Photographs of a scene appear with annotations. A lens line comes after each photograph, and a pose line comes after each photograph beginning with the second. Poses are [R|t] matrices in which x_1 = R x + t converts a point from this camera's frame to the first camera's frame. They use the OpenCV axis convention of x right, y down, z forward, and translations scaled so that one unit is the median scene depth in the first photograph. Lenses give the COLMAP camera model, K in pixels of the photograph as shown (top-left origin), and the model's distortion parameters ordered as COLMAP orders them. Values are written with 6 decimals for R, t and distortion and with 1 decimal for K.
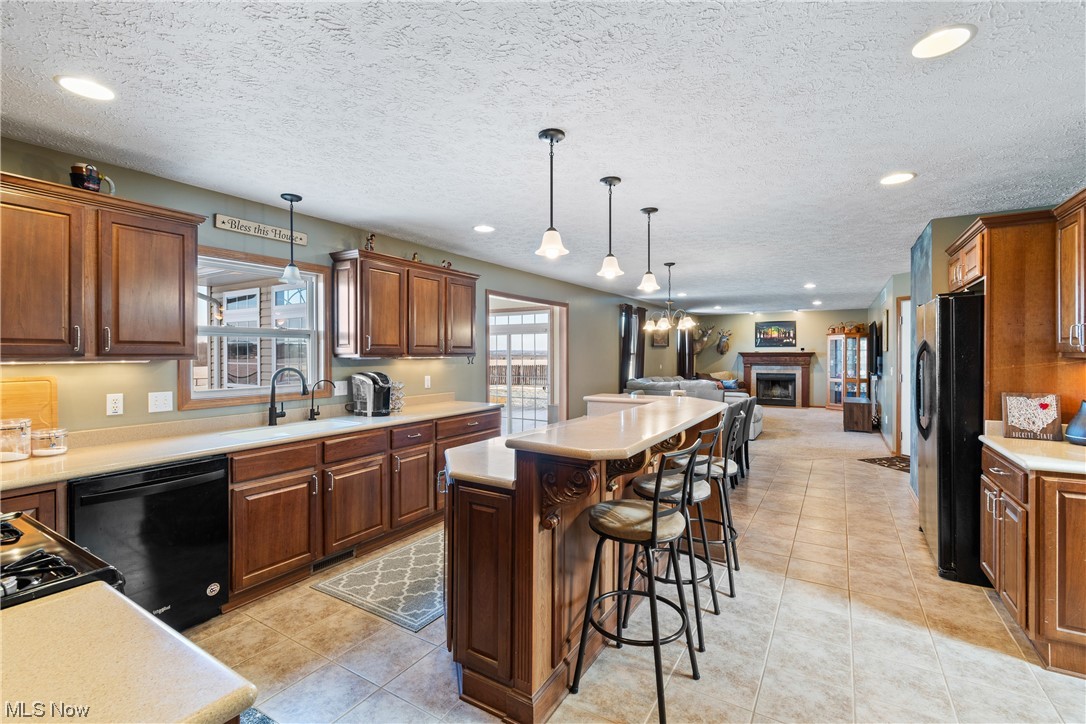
lens RADIAL K [[479.9, 0, 541.4], [0, 479.9, 354.9], [0, 0, 1]] dist [-0.001115, -0.000001]
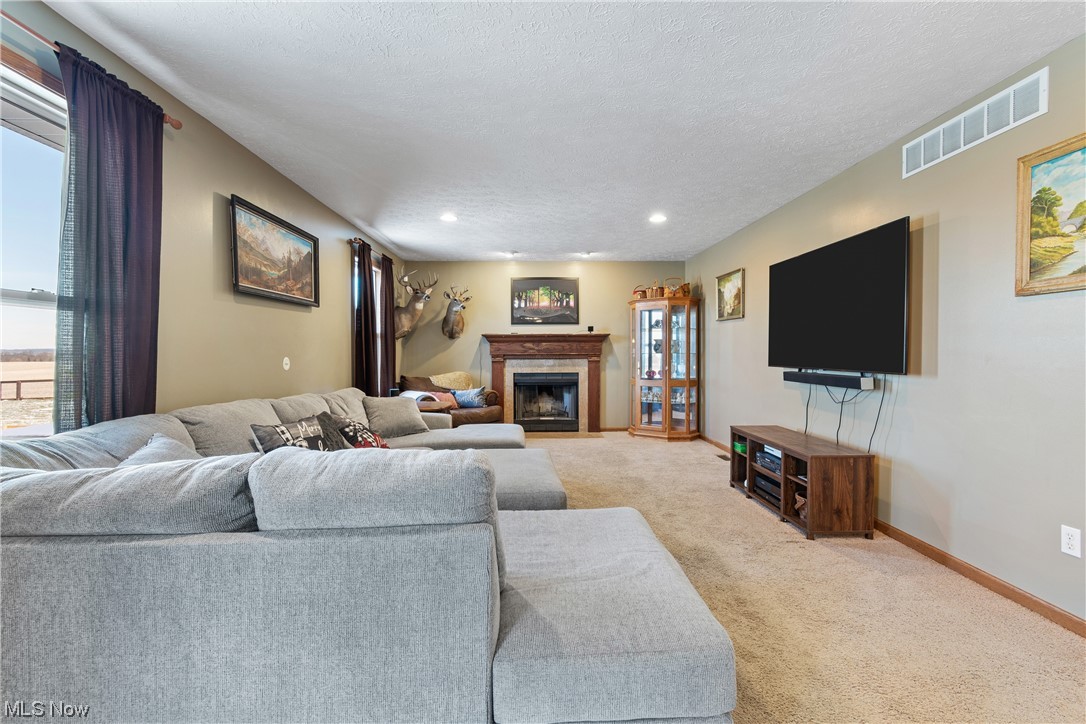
lens RADIAL K [[479.9, 0, 541.4], [0, 479.9, 354.9], [0, 0, 1]] dist [-0.001115, -0.000001]
pose [[0.838398, -0.006640, 0.545018, 0.186900], [0.004870, 0.999977, 0.004693, 0.015408], [-0.545037, -0.001280, 0.838411, 0.546770]]
